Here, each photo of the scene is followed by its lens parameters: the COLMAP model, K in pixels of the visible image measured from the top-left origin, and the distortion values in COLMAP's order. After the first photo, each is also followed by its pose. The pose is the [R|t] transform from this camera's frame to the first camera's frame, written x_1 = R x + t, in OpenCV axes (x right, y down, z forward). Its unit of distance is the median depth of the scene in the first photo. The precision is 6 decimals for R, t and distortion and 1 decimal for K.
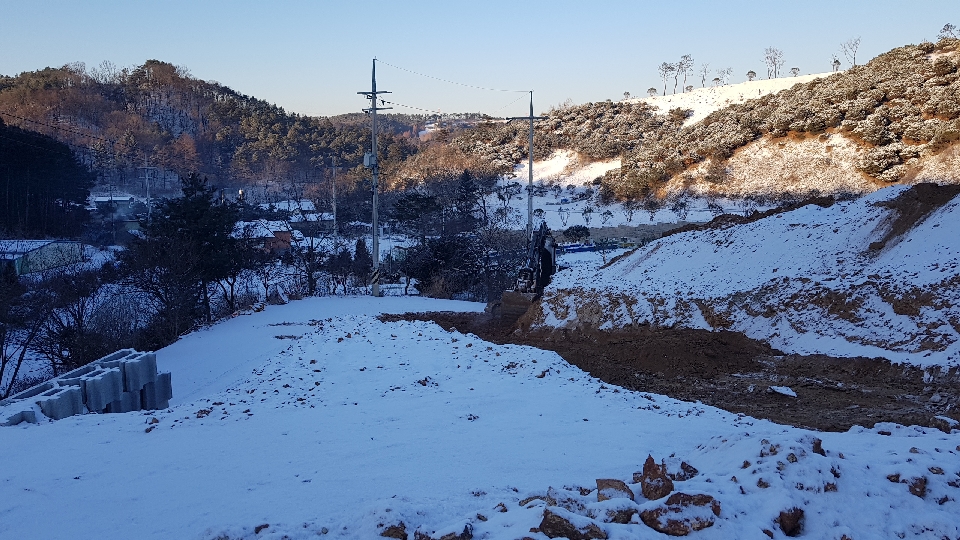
lens RADIAL K [[739.8, 0, 462.1], [0, 739.8, 288.6], [0, 0, 1]] dist [0.062563, -0.082802]
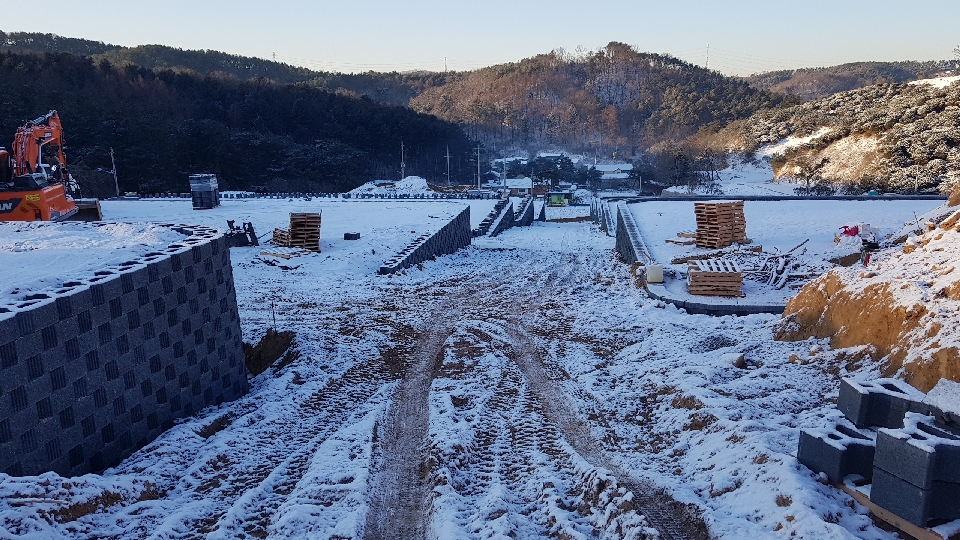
lens RADIAL K [[739.8, 0, 482.7], [0, 739.8, 294.8], [0, 0, 1]] dist [0.062563, -0.082802]
pose [[0.790478, 0.143742, -0.595385, 0.444780], [-0.096696, 0.989169, 0.110430, 0.000491], [0.604809, -0.029721, 0.795815, -0.300809]]
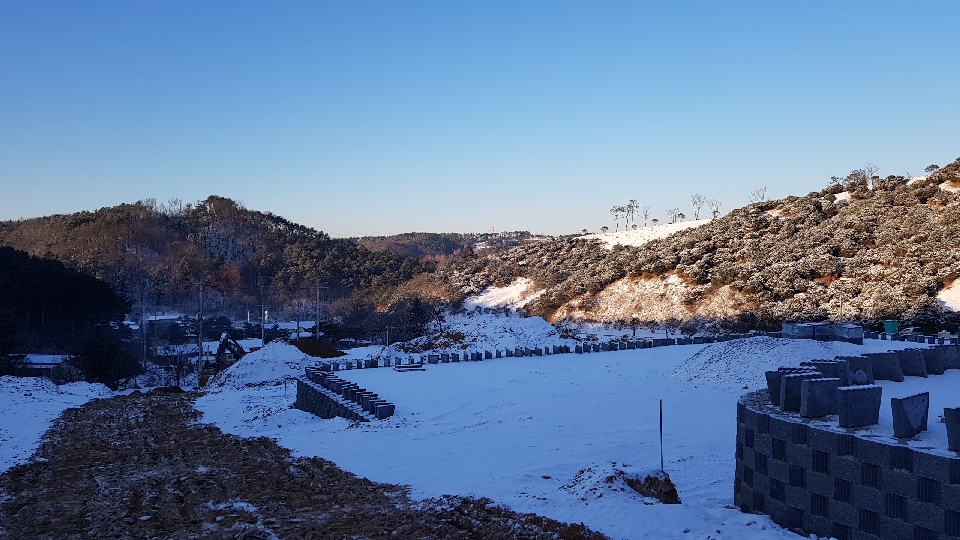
lens RADIAL K [[739.8, 0, 497.3], [0, 739.8, 280.1], [0, 0, 1]] dist [0.062563, -0.082802]
pose [[0.998890, -0.003425, -0.046980, 0.147718], [-0.004136, 0.987123, -0.159908, 0.007823], [0.046922, 0.159924, 0.986013, -0.178987]]
